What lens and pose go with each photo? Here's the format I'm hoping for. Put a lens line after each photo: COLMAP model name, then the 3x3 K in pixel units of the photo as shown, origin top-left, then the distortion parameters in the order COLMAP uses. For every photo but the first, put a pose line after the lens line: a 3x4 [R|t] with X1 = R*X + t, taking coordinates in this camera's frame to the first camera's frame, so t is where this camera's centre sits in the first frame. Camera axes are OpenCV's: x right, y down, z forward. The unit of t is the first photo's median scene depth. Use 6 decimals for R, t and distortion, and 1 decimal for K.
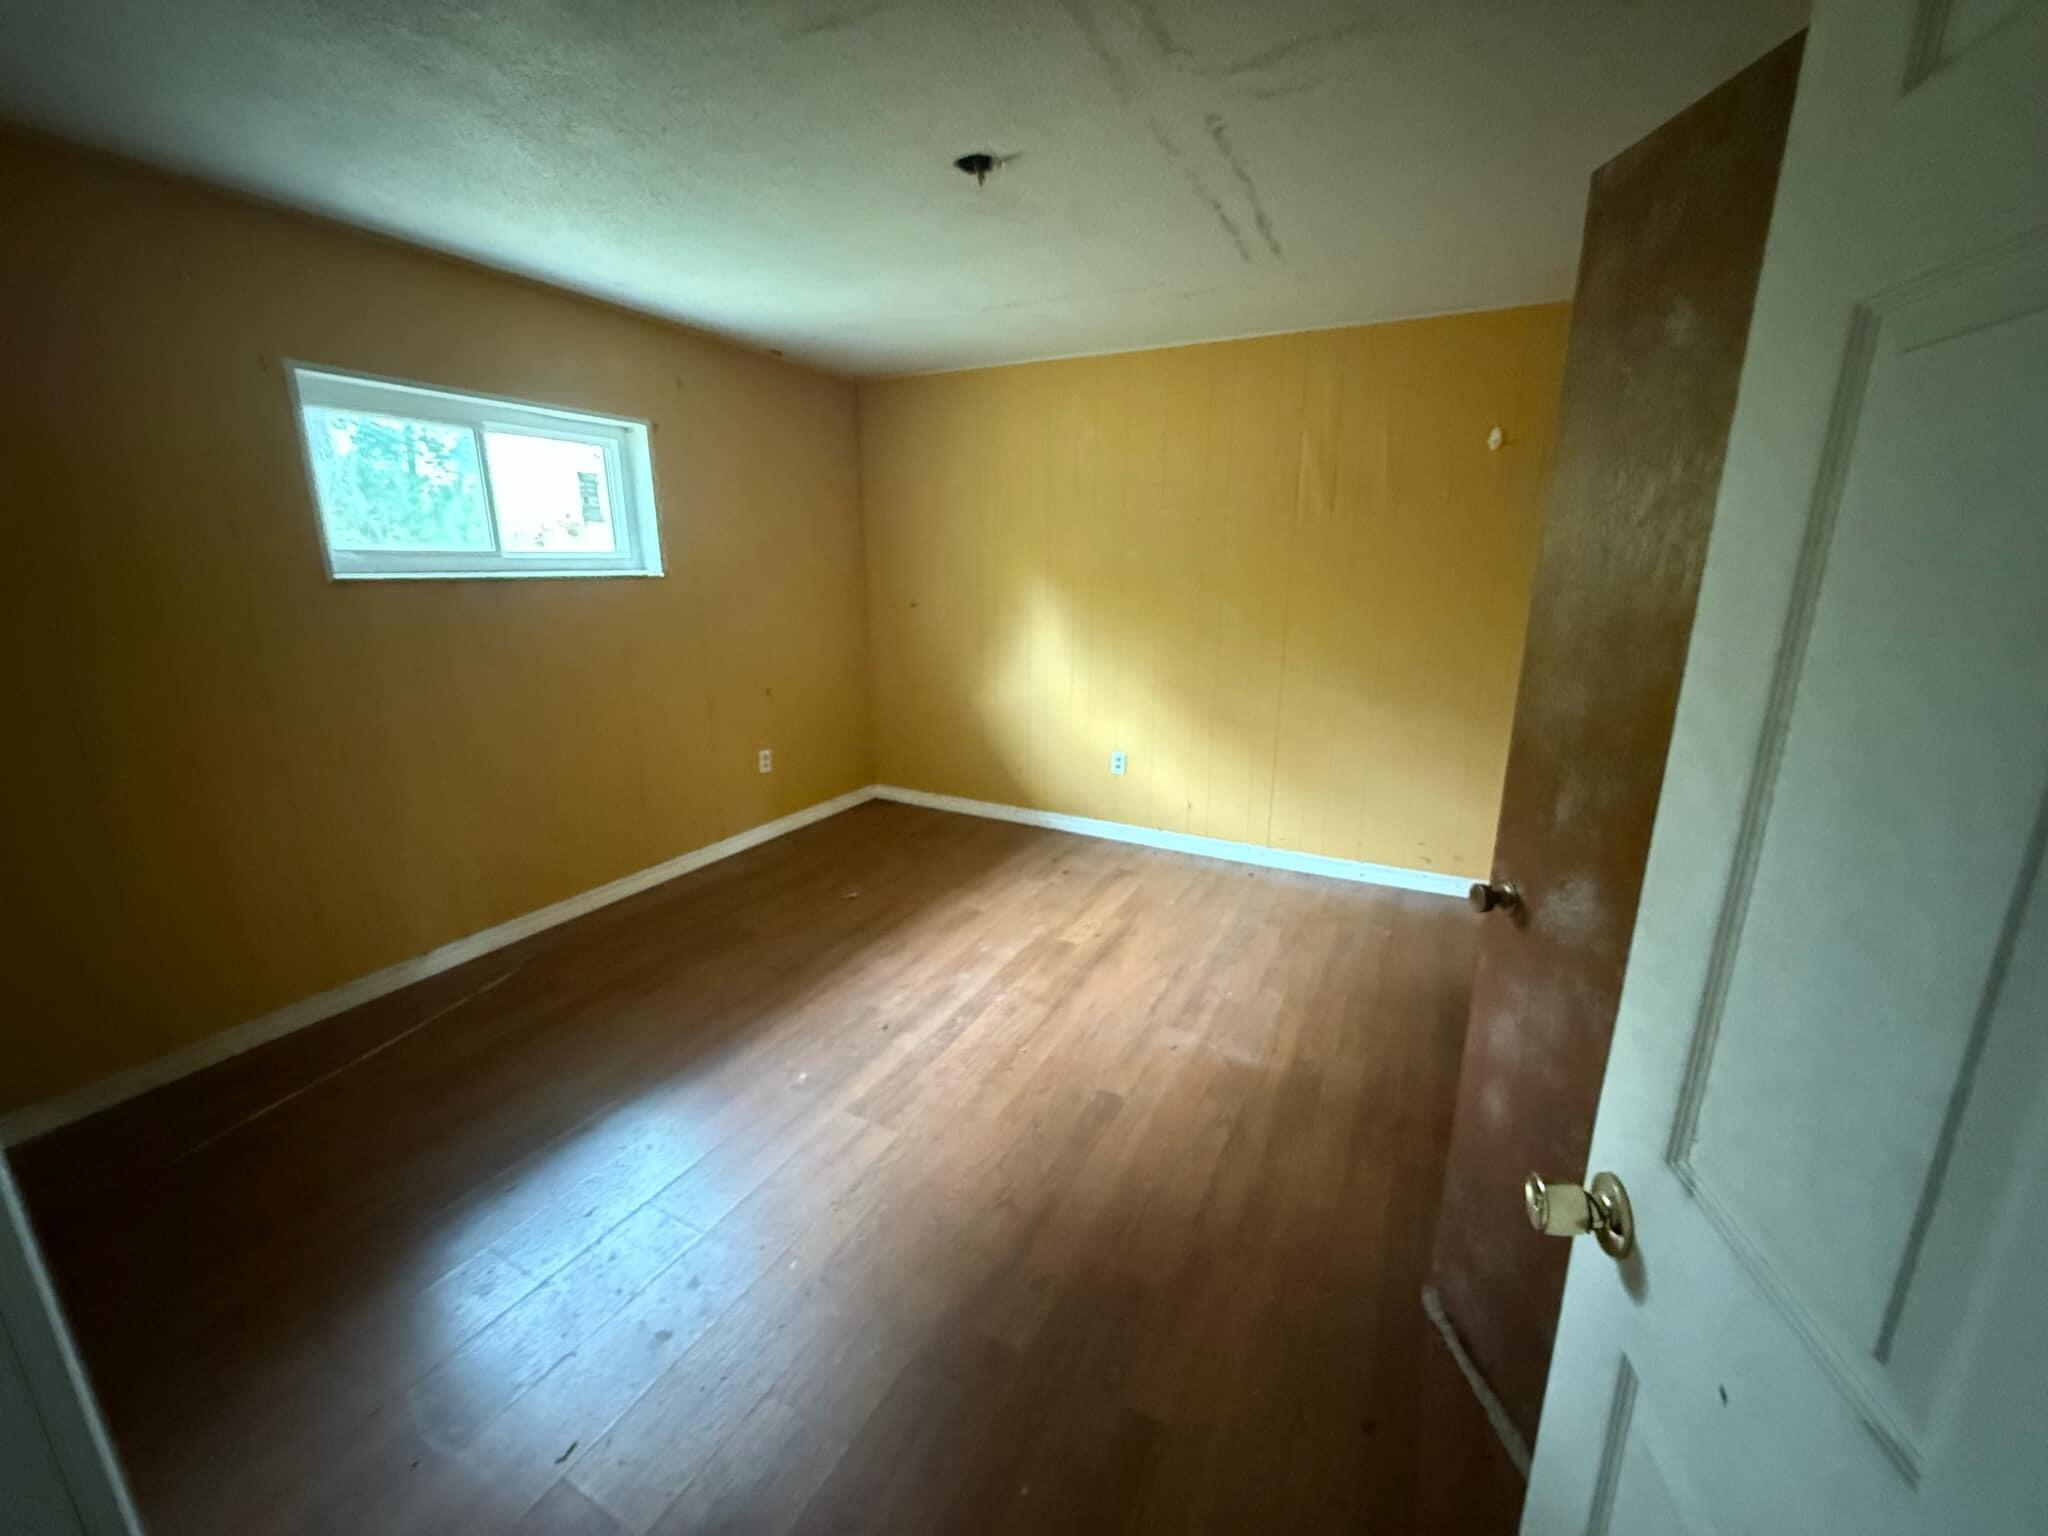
lens RADIAL K [[812.8, 0, 1016.6], [0, 812.8, 777.9], [0, 0, 1]] dist [0.000270, -0.000750]
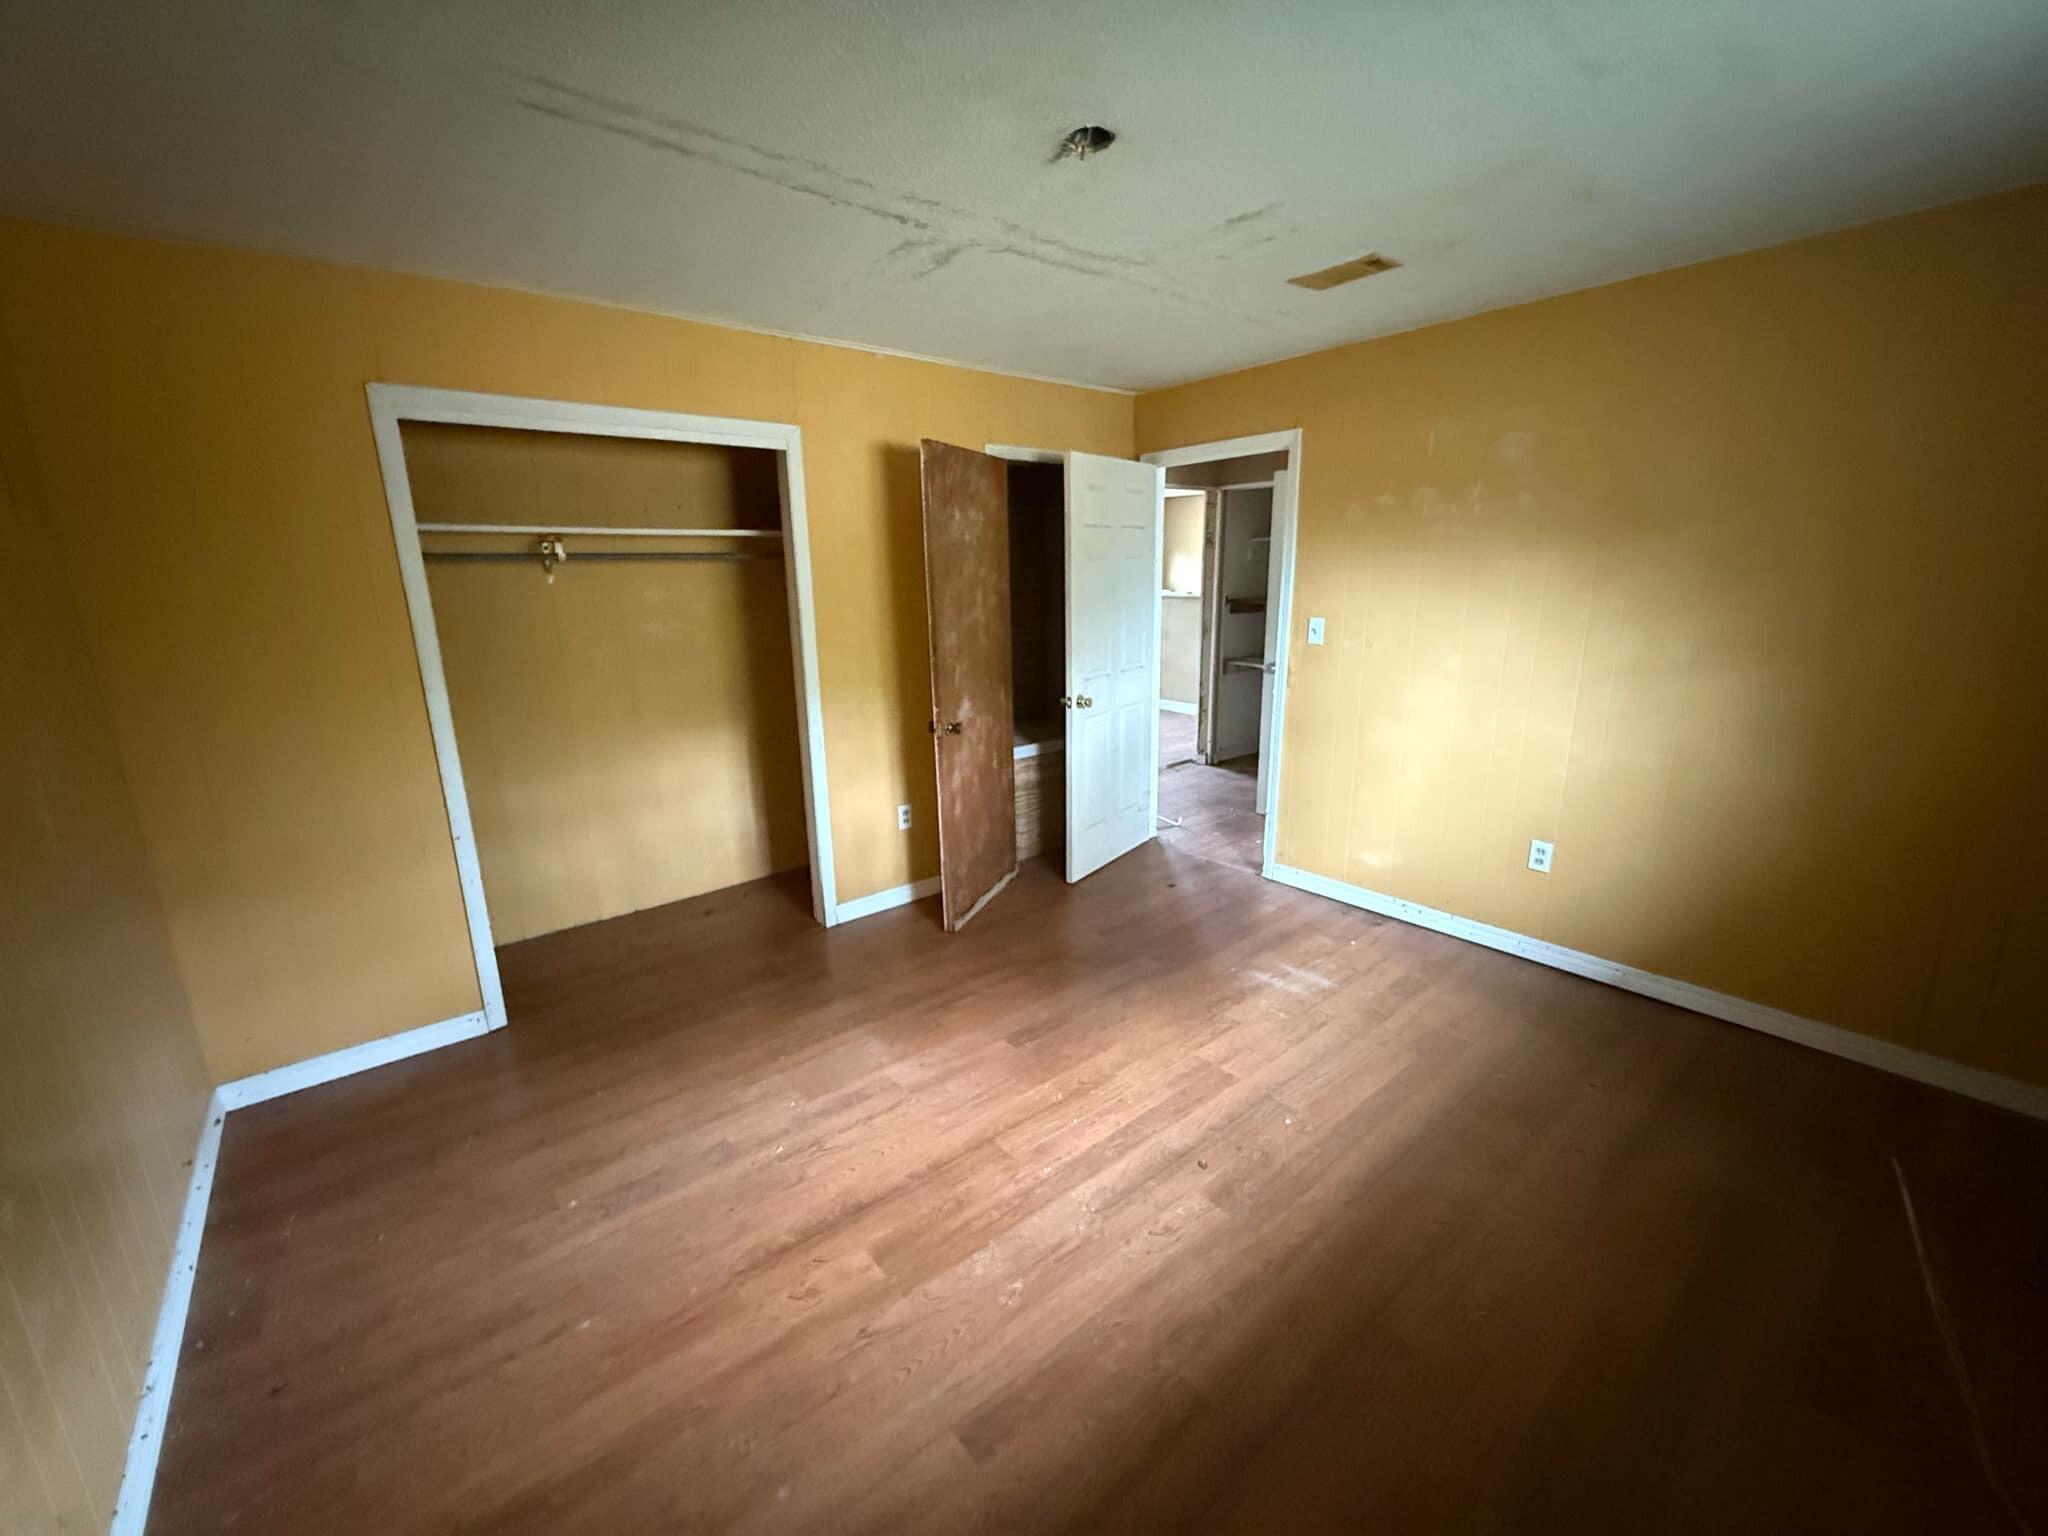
lens RADIAL K [[812.8, 0, 1030.2], [0, 812.8, 768.4], [0, 0, 1]] dist [0.000270, -0.000750]
pose [[-0.925945, -0.079384, 0.369220, -0.282231], [0.107954, 0.881228, 0.460199, -0.453395], [-0.361899, 0.465978, -0.807399, 1.587185]]
